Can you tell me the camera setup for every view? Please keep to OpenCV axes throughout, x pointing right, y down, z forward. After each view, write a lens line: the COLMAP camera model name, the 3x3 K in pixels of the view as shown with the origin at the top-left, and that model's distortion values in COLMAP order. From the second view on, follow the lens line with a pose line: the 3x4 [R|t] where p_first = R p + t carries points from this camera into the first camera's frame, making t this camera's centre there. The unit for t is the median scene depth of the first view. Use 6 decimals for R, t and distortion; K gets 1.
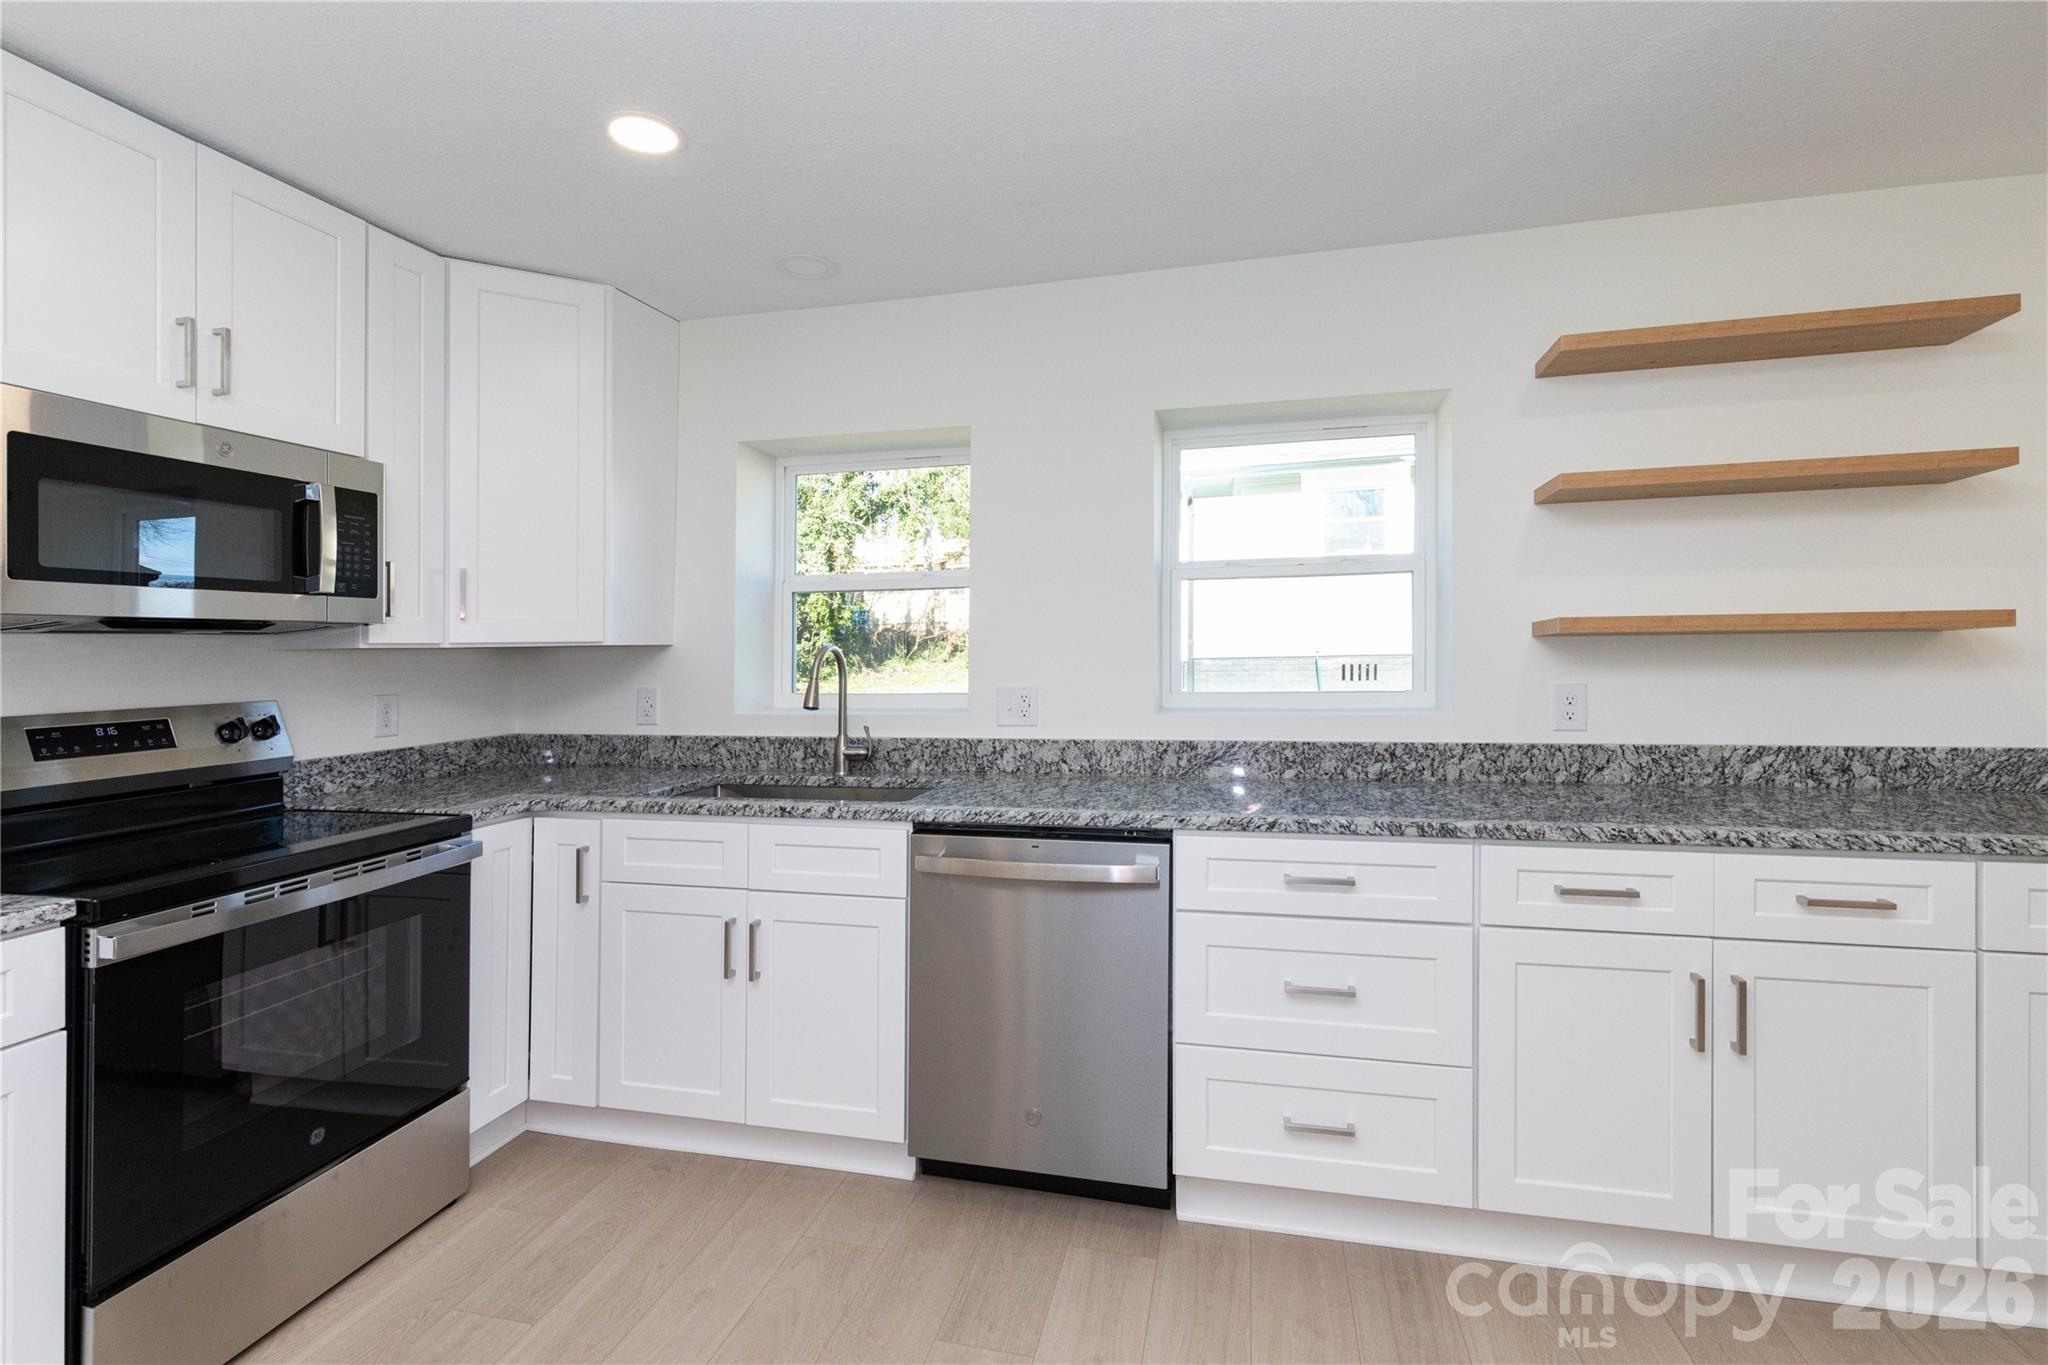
lens RADIAL K [[945.9, 0, 1011.9], [0, 945.9, 657.3], [0, 0, 1]] dist [0.002033, 0.000127]
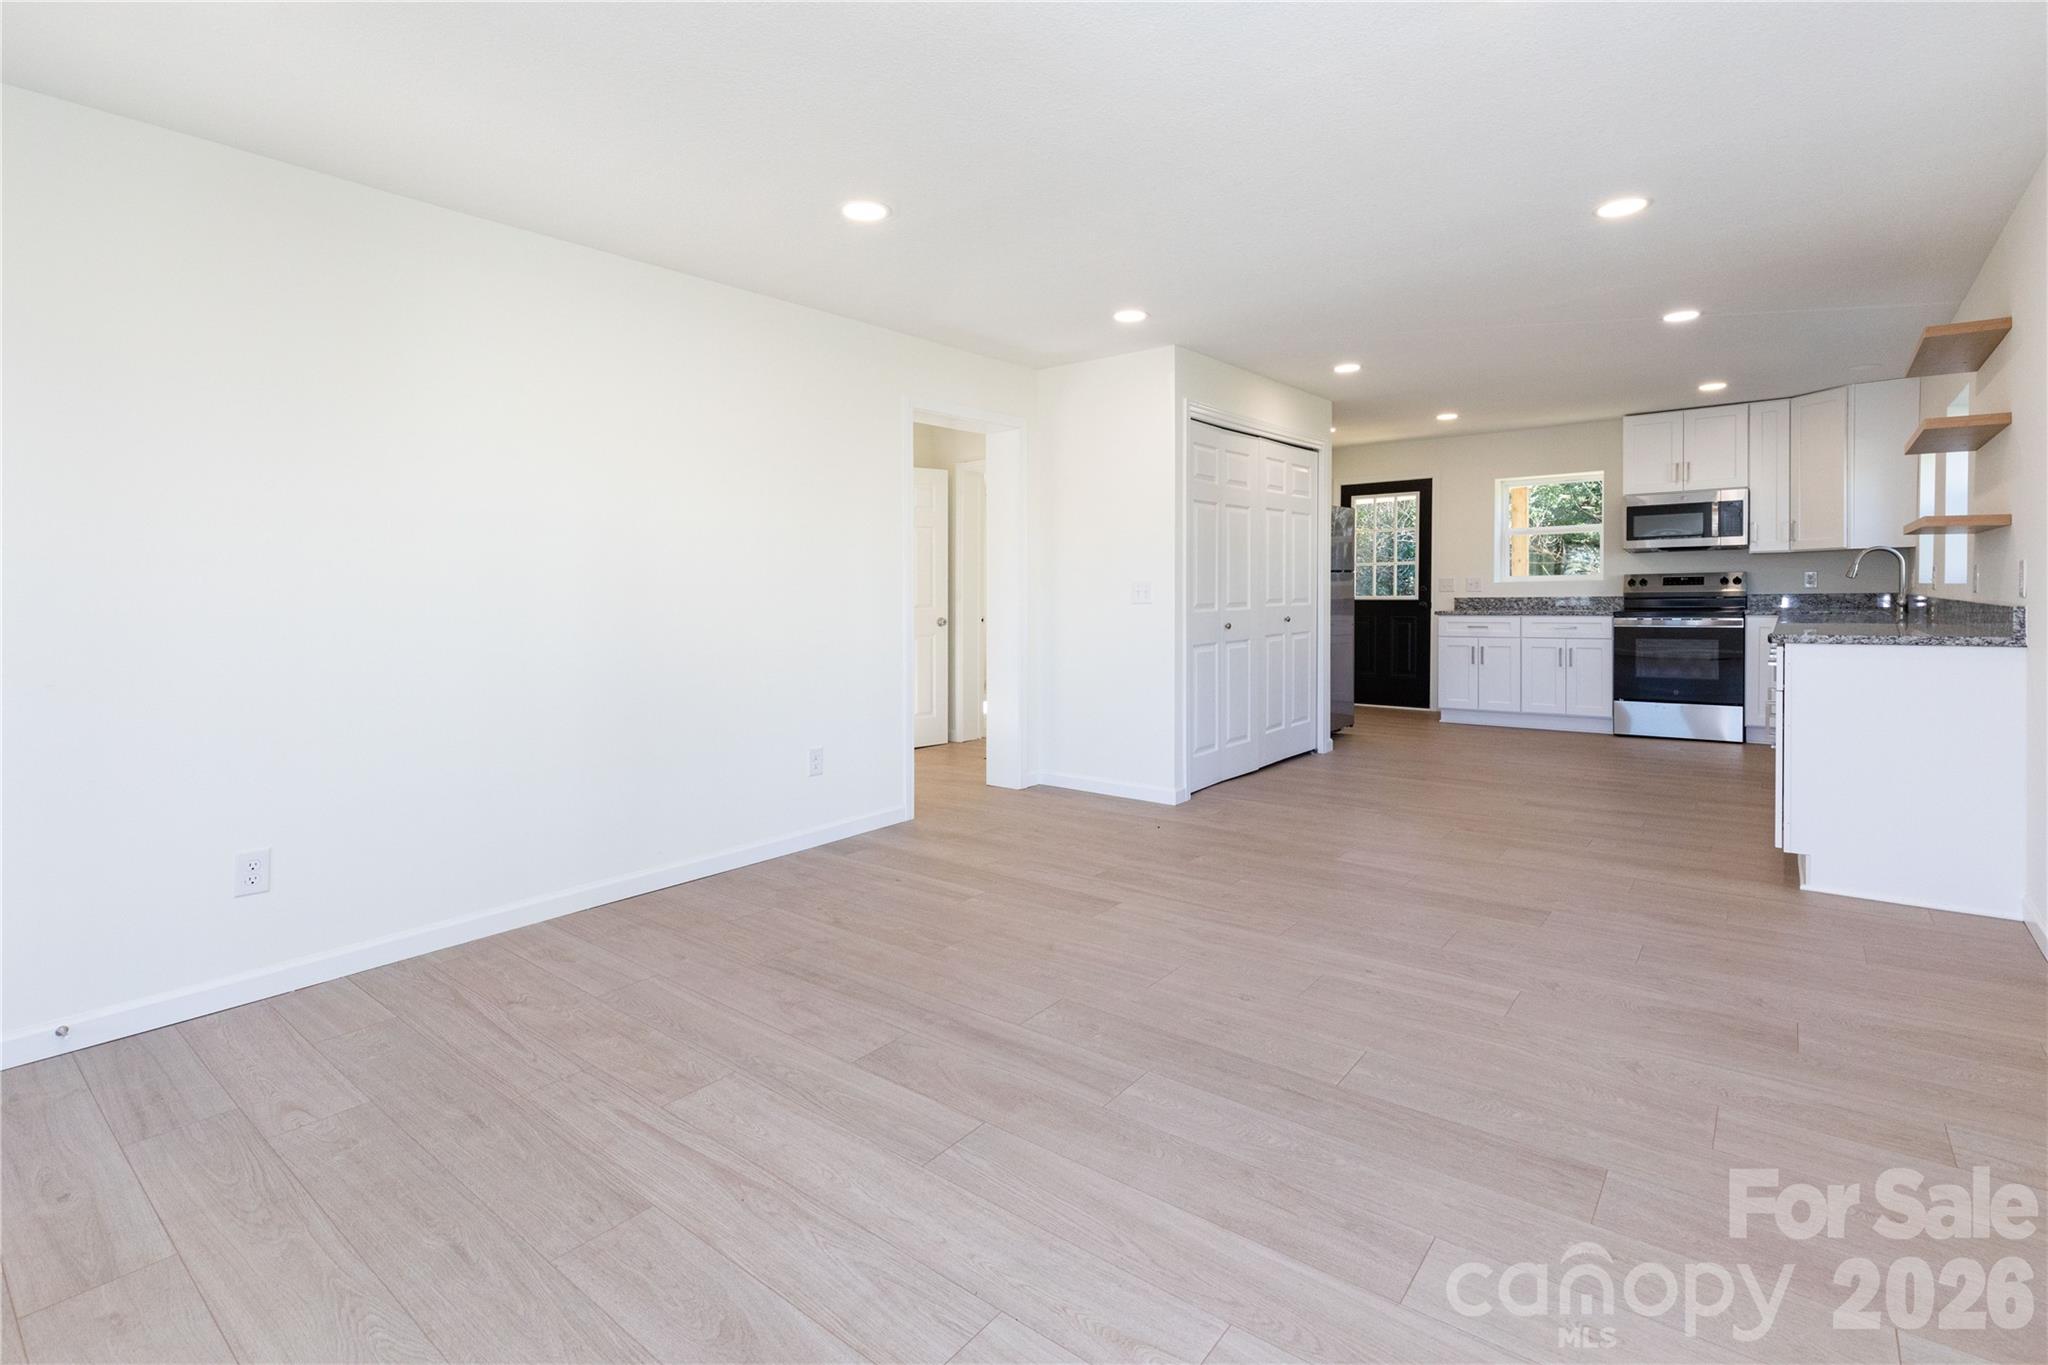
lens RADIAL K [[945.9, 0, 1020.2], [0, 945.9, 607.3], [0, 0, 1]] dist [0.002033, 0.000127]
pose [[-0.429279, 0.037817, -0.902380, 2.728767], [0.011190, 0.999269, 0.036555, 0.022845], [0.903102, 0.005594, -0.429389, 0.238176]]
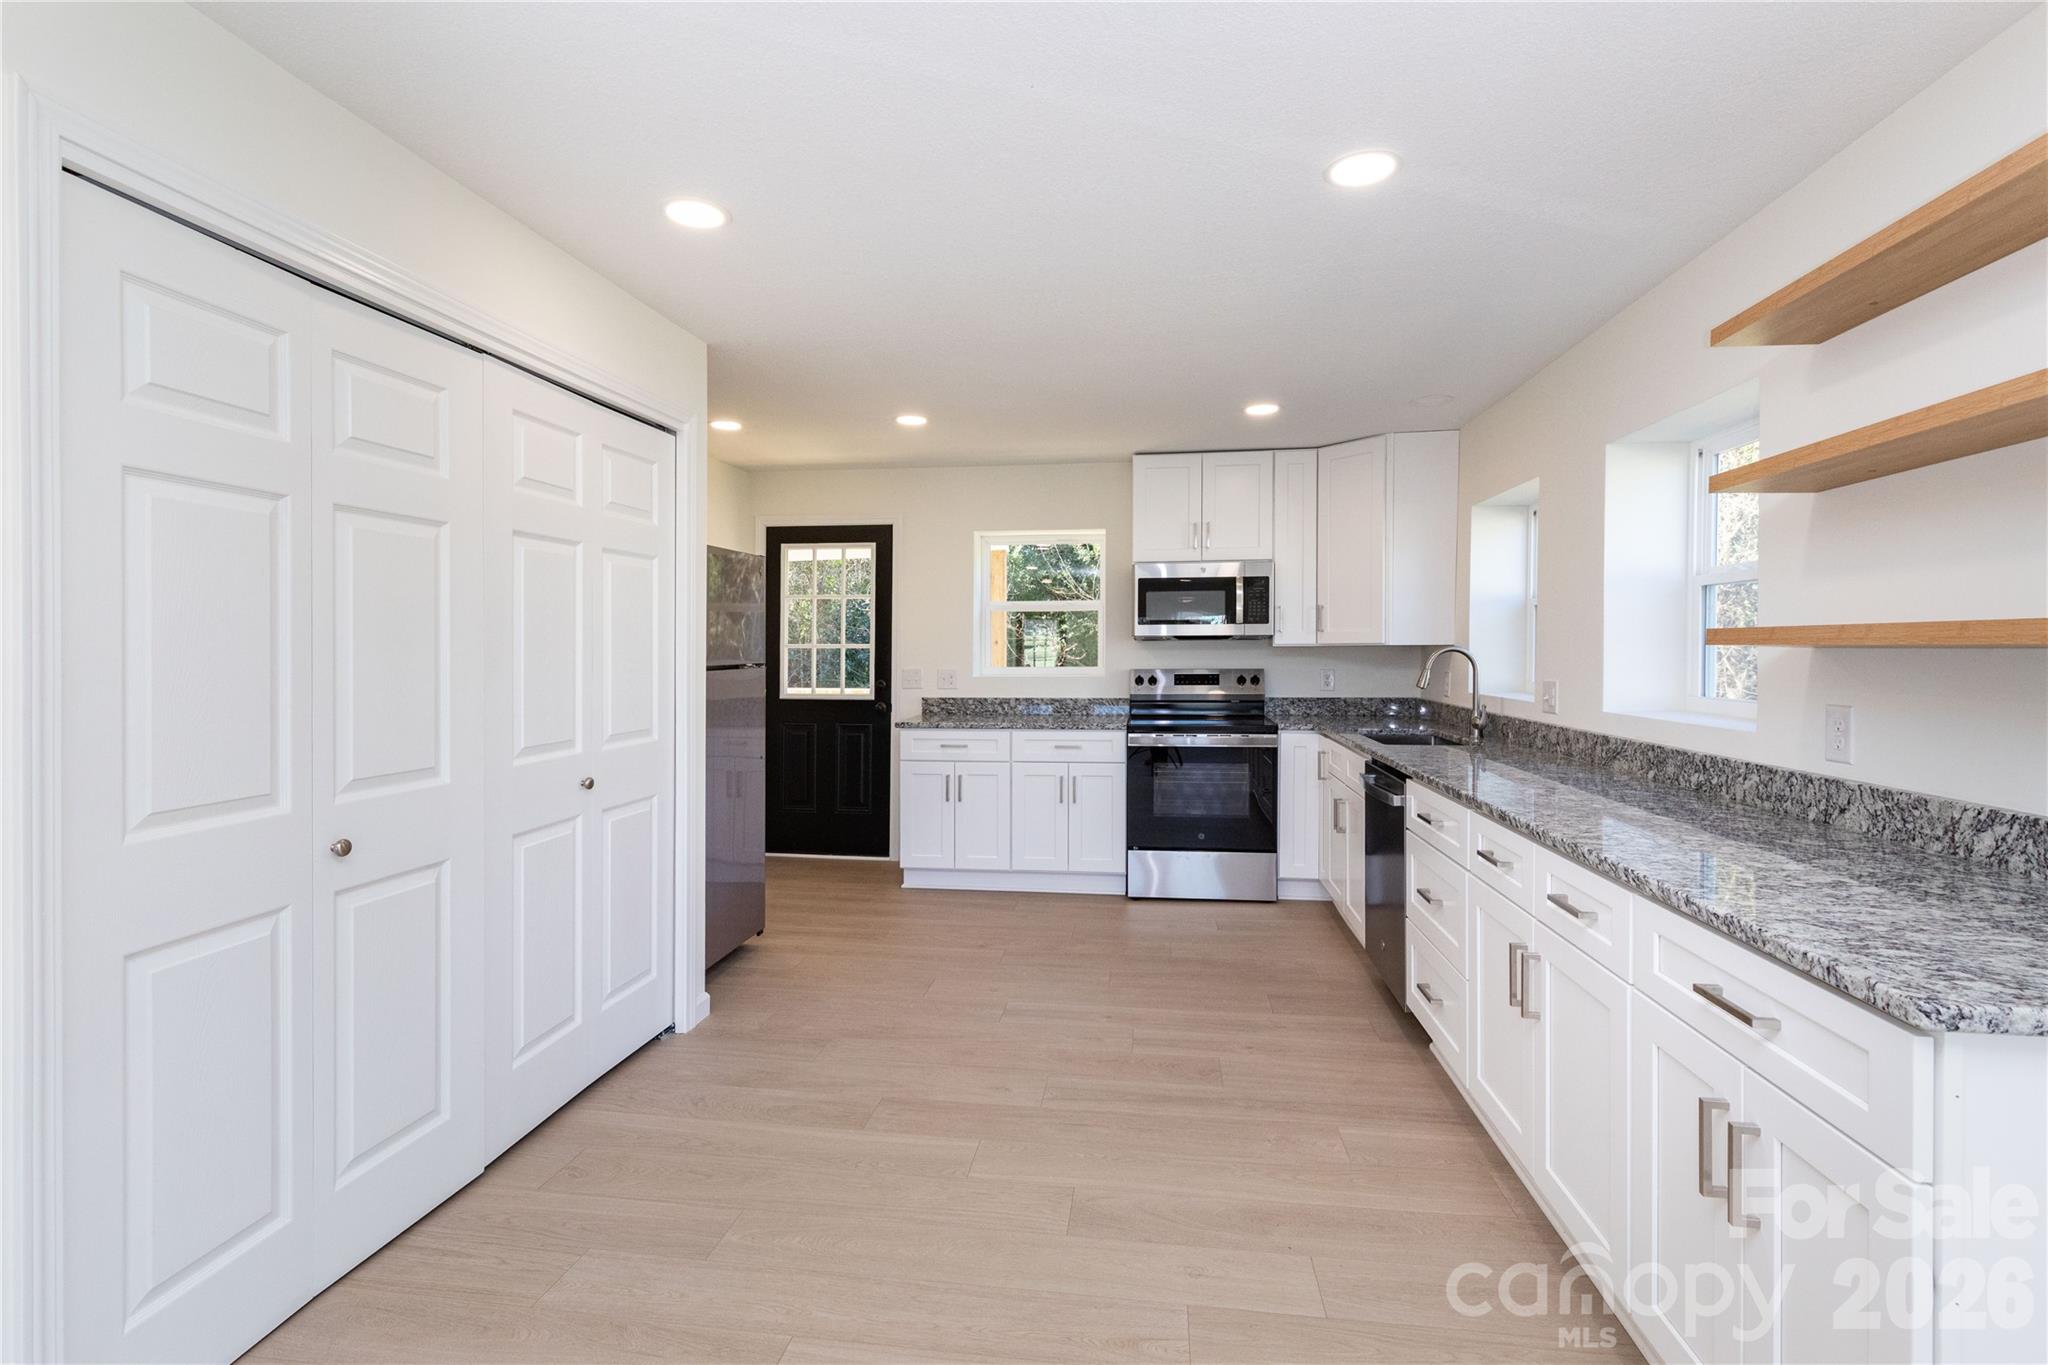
lens RADIAL K [[945.9, 0, 1023.6], [0, 945.9, 664.3], [0, 0, 1]] dist [0.002033, 0.000127]
pose [[0.094200, 0.030674, -0.995081, 1.382647], [-0.009732, 0.999506, 0.029889, -0.026711], [0.995506, 0.006869, 0.094452, 0.216088]]
